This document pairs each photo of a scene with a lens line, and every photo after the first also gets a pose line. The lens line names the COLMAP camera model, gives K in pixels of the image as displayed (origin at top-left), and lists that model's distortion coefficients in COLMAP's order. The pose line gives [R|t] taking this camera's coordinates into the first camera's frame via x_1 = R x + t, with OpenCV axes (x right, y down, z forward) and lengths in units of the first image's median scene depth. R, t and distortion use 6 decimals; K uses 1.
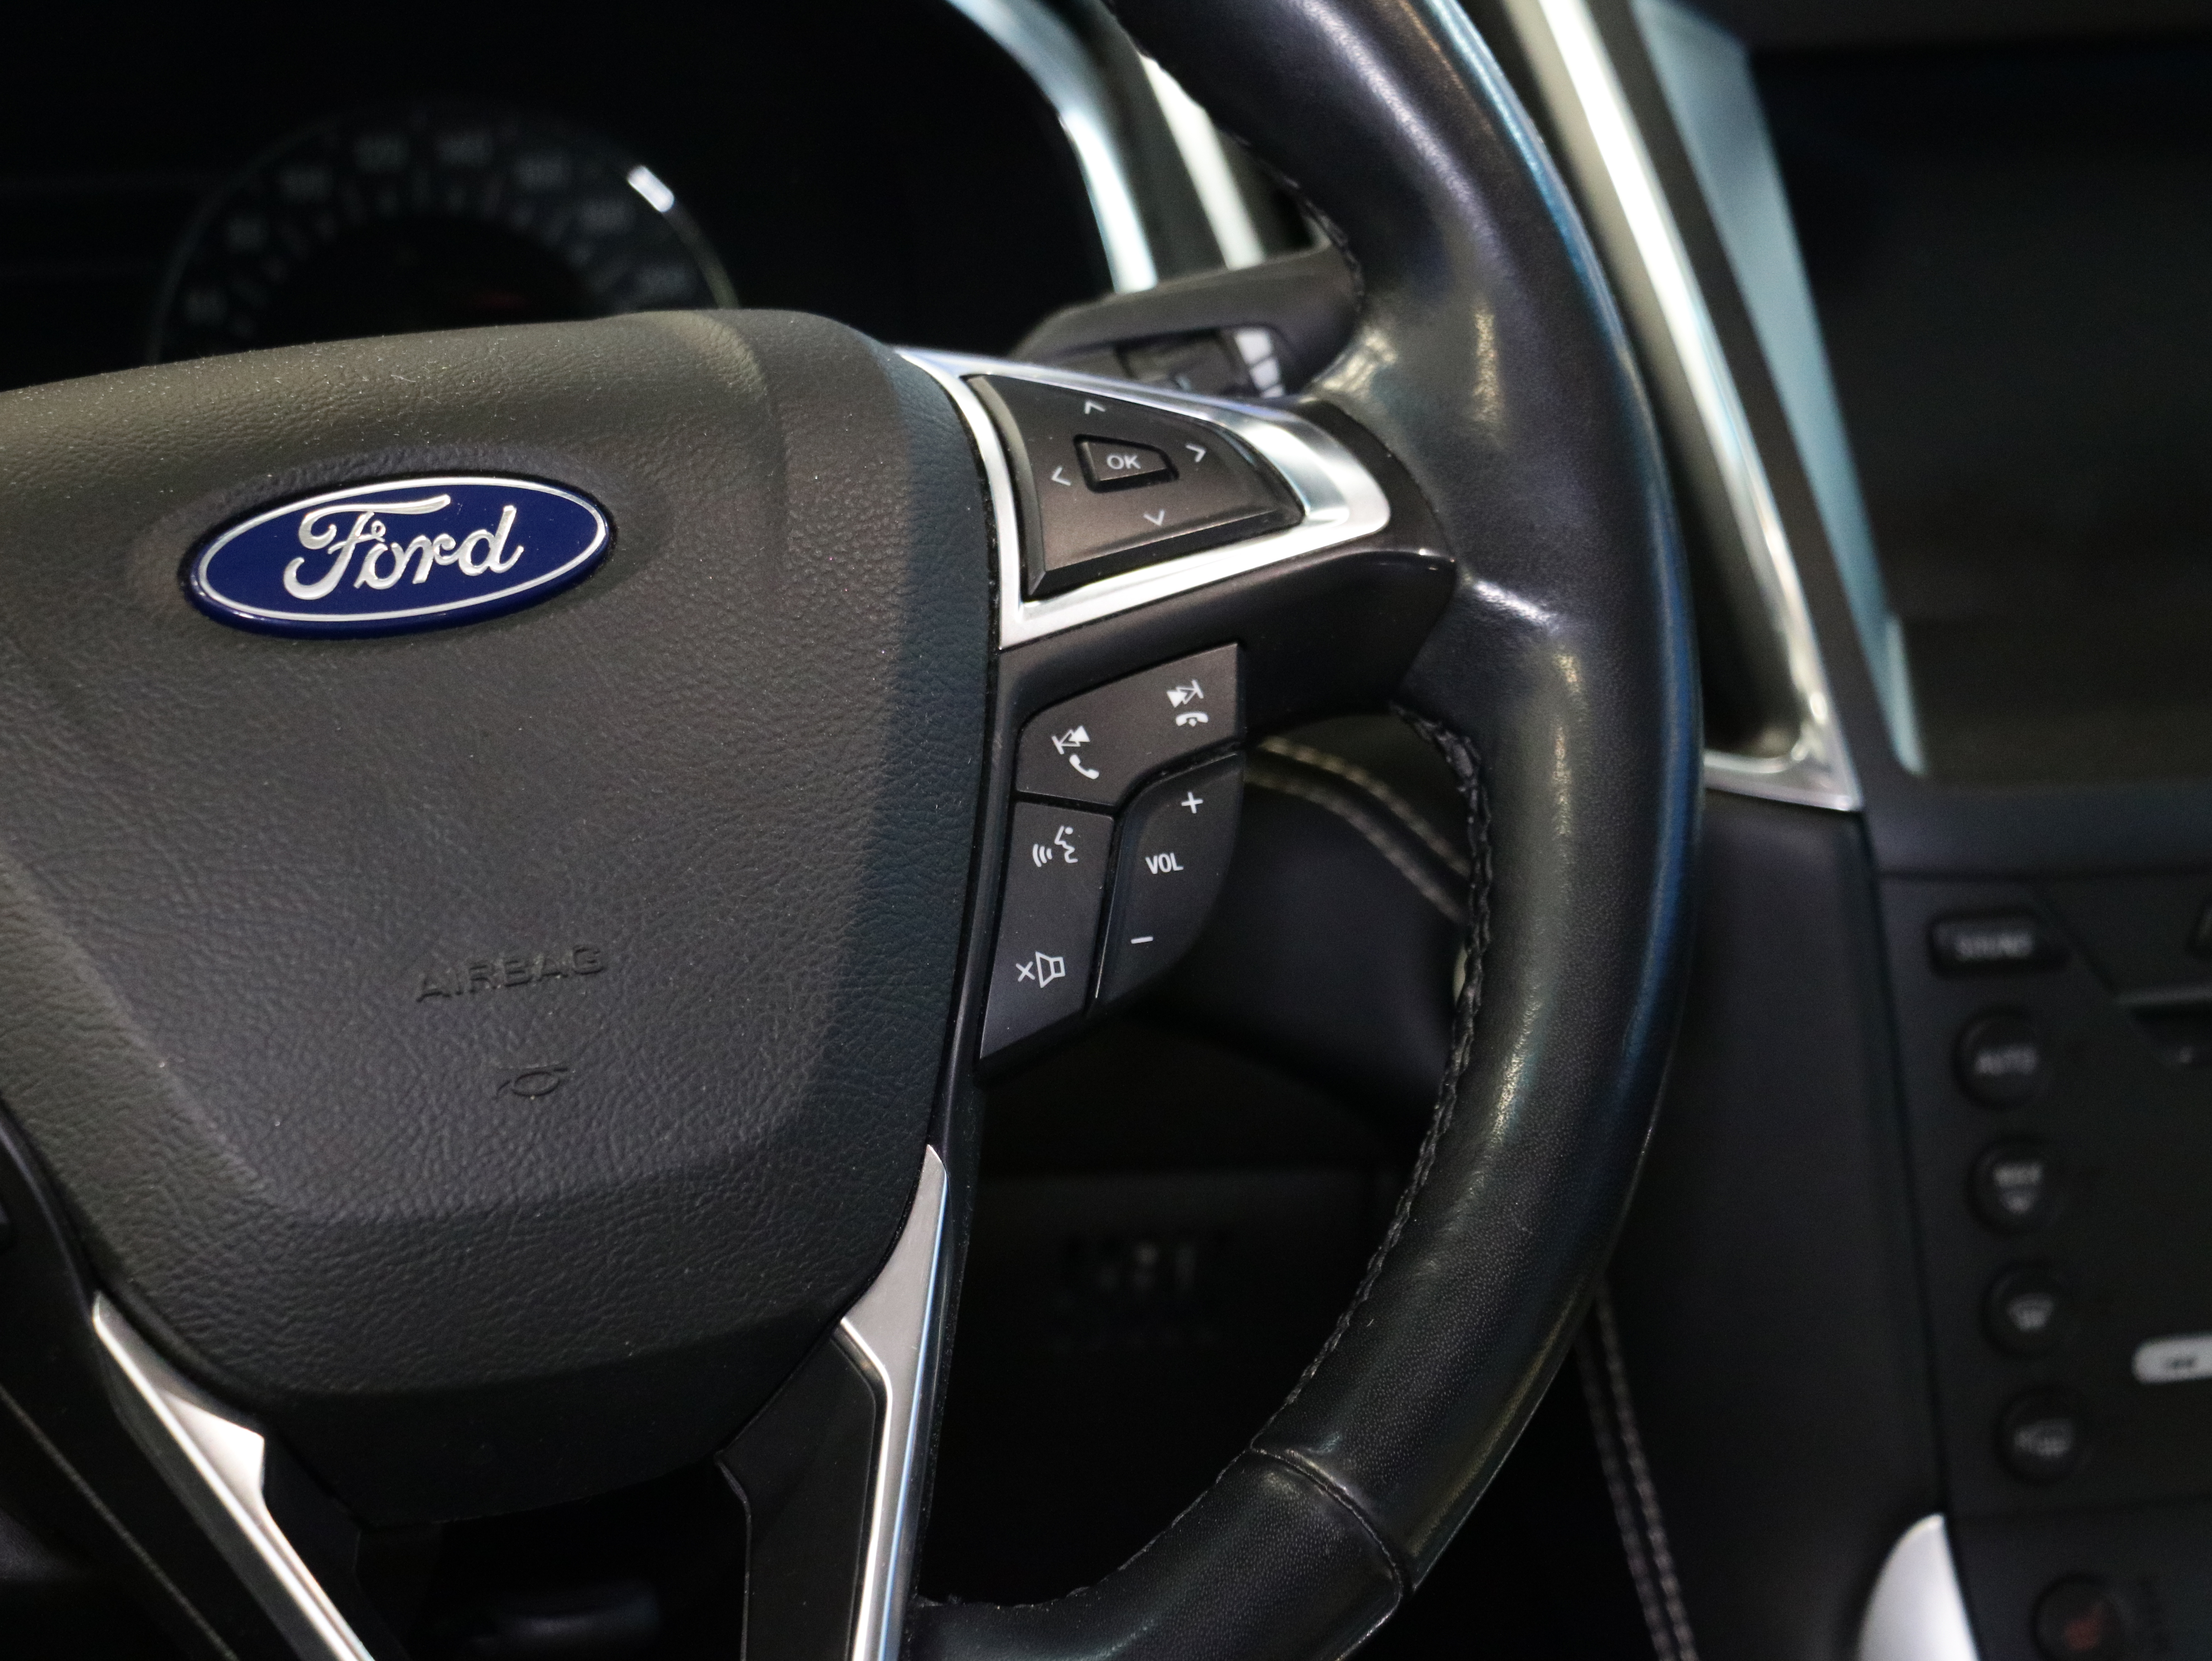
lens RADIAL K [[7082.9, 0, 1102.6], [0, 7082.9, 835.2], [0, 0, 1]] dist [0.014604, -0.395200]
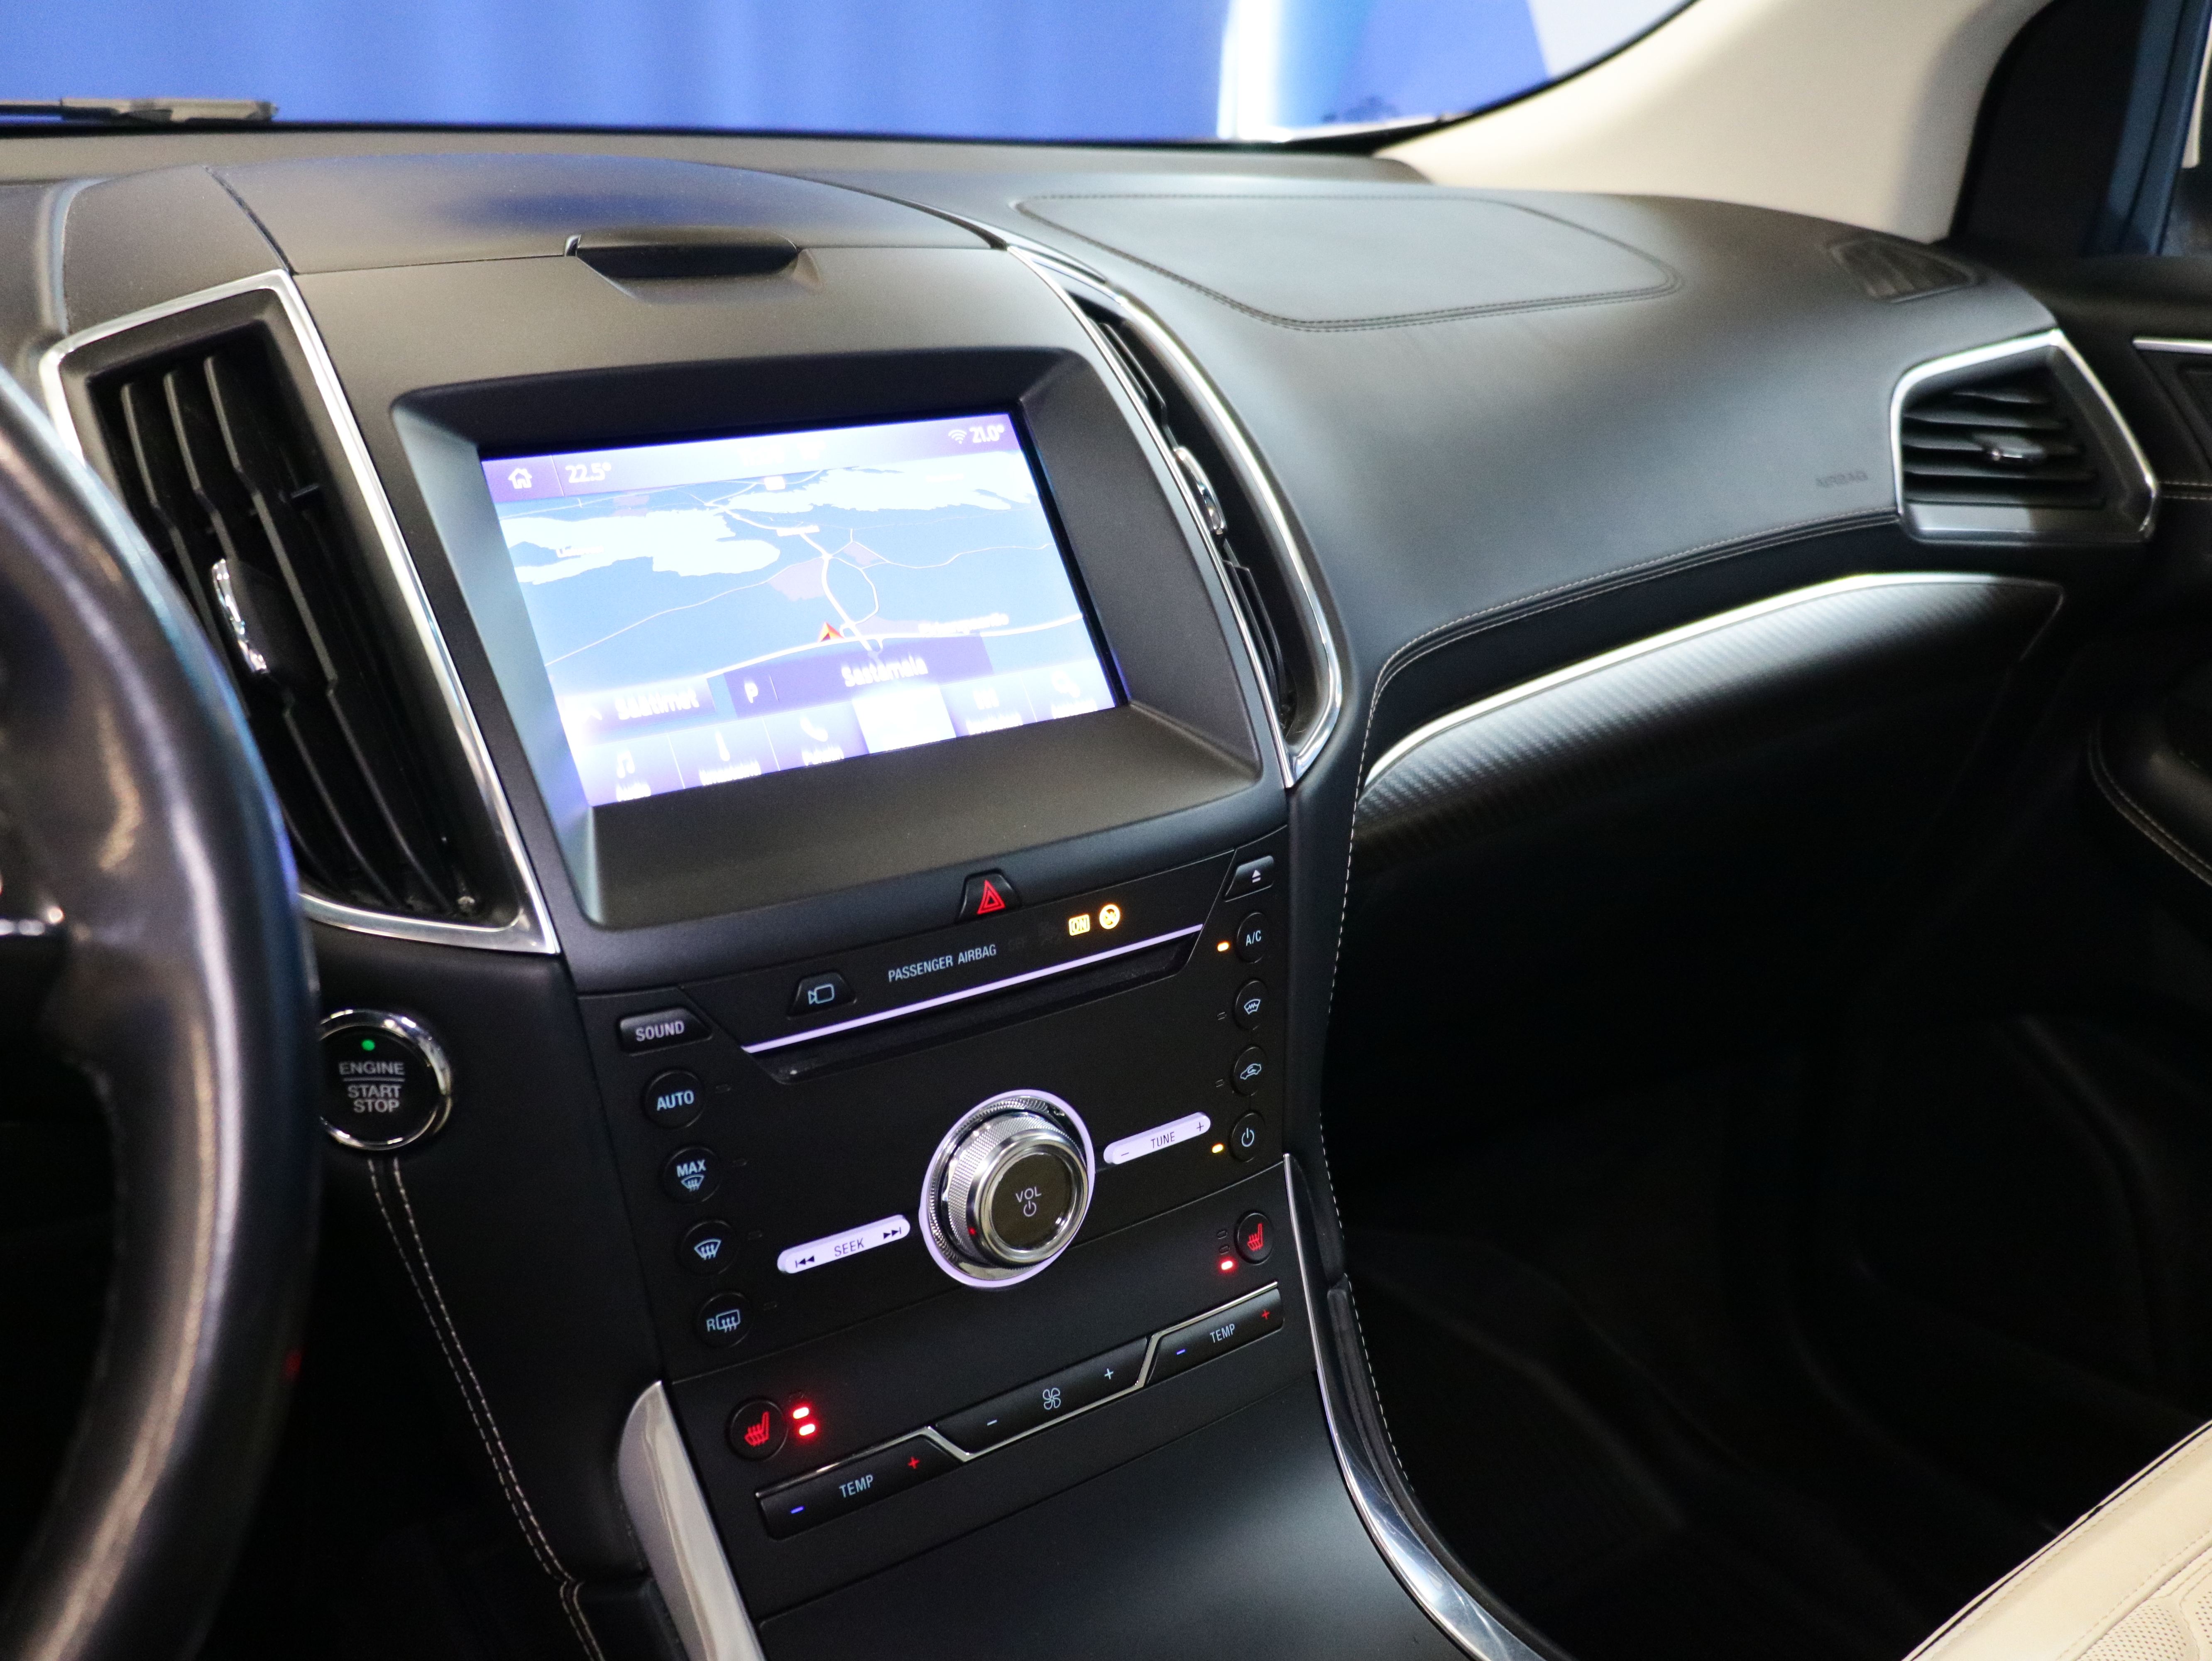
lens RADIAL K [[2022.1, 0, 1106.0], [0, 2022.1, 830.5], [0, 0, 1]] dist [-0.018017, 0.022649]
pose [[0.964967, -0.088869, 0.246862, 0.140228], [0.065539, 0.992707, 0.101184, -0.080501], [-0.254054, -0.081460, 0.963754, 0.676582]]
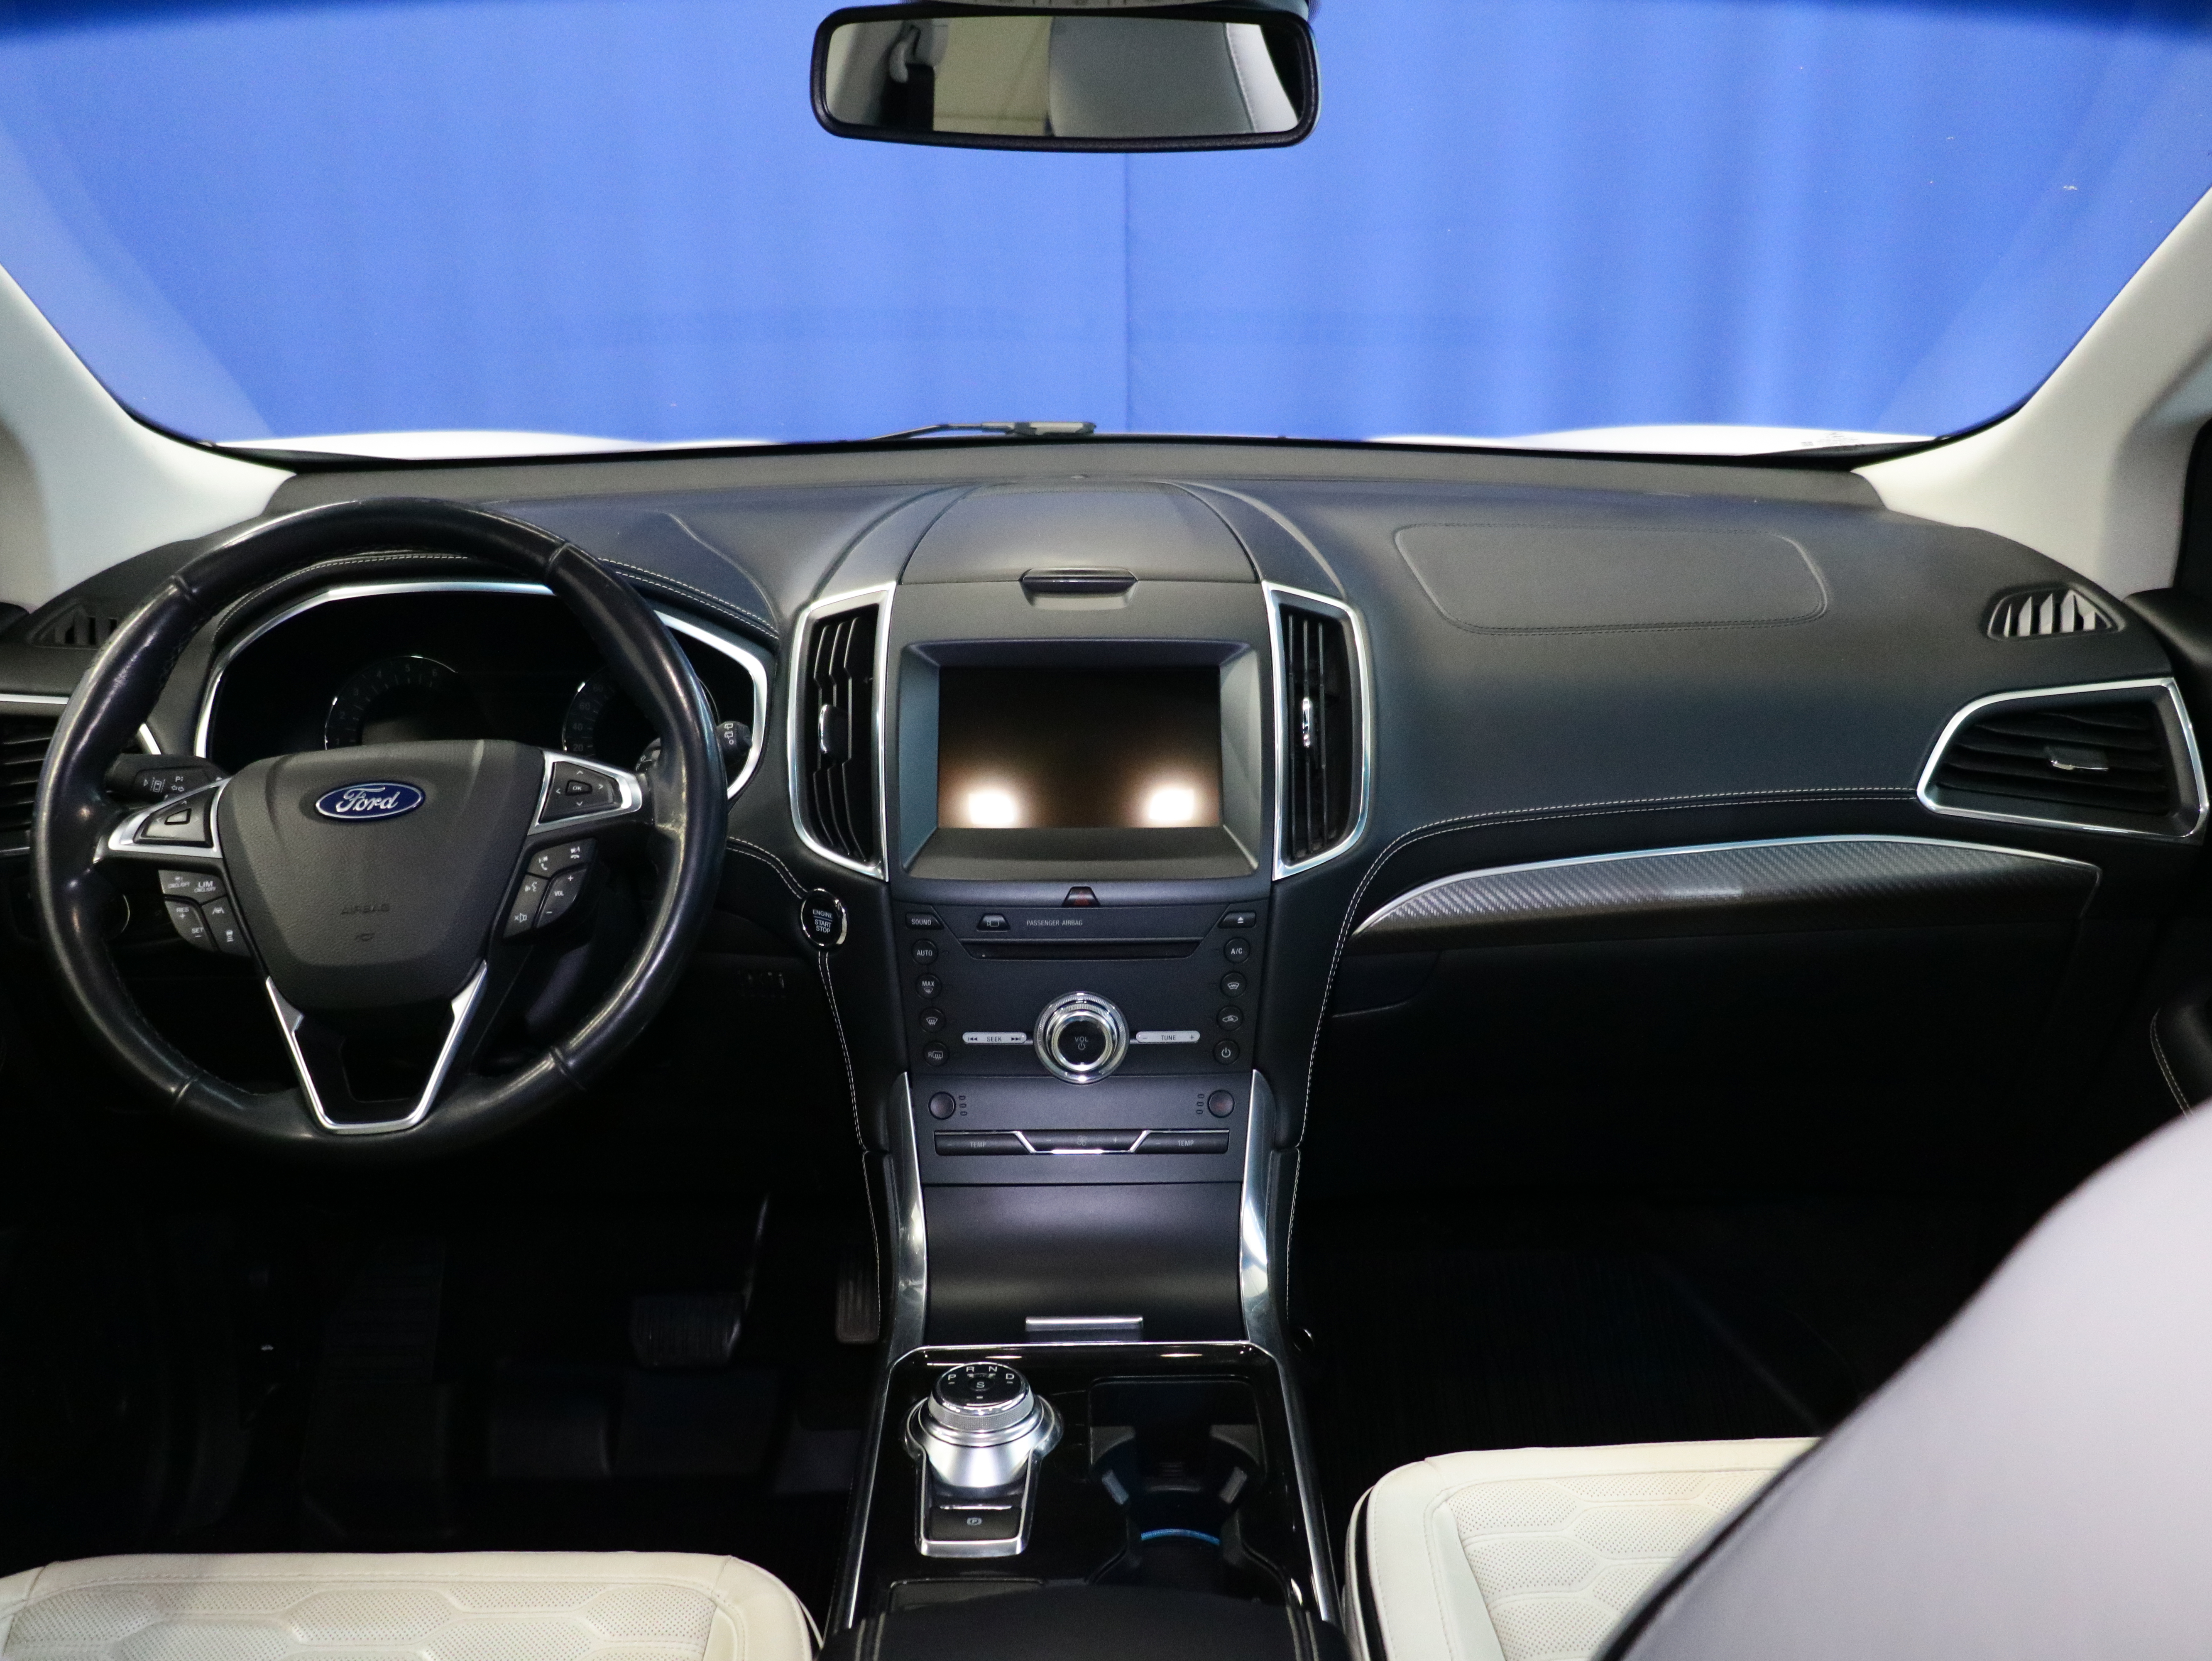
lens RADIAL K [[2045.9, 0, 1106.0], [0, 2045.9, 830.5], [0, 0, 1]] dist [-0.021883, -0.002113]
pose [[0.944004, 0.092784, -0.316619, 0.671098], [-0.077251, 0.995126, 0.061295, -0.127553], [0.320762, -0.033403, 0.946570, 0.029354]]
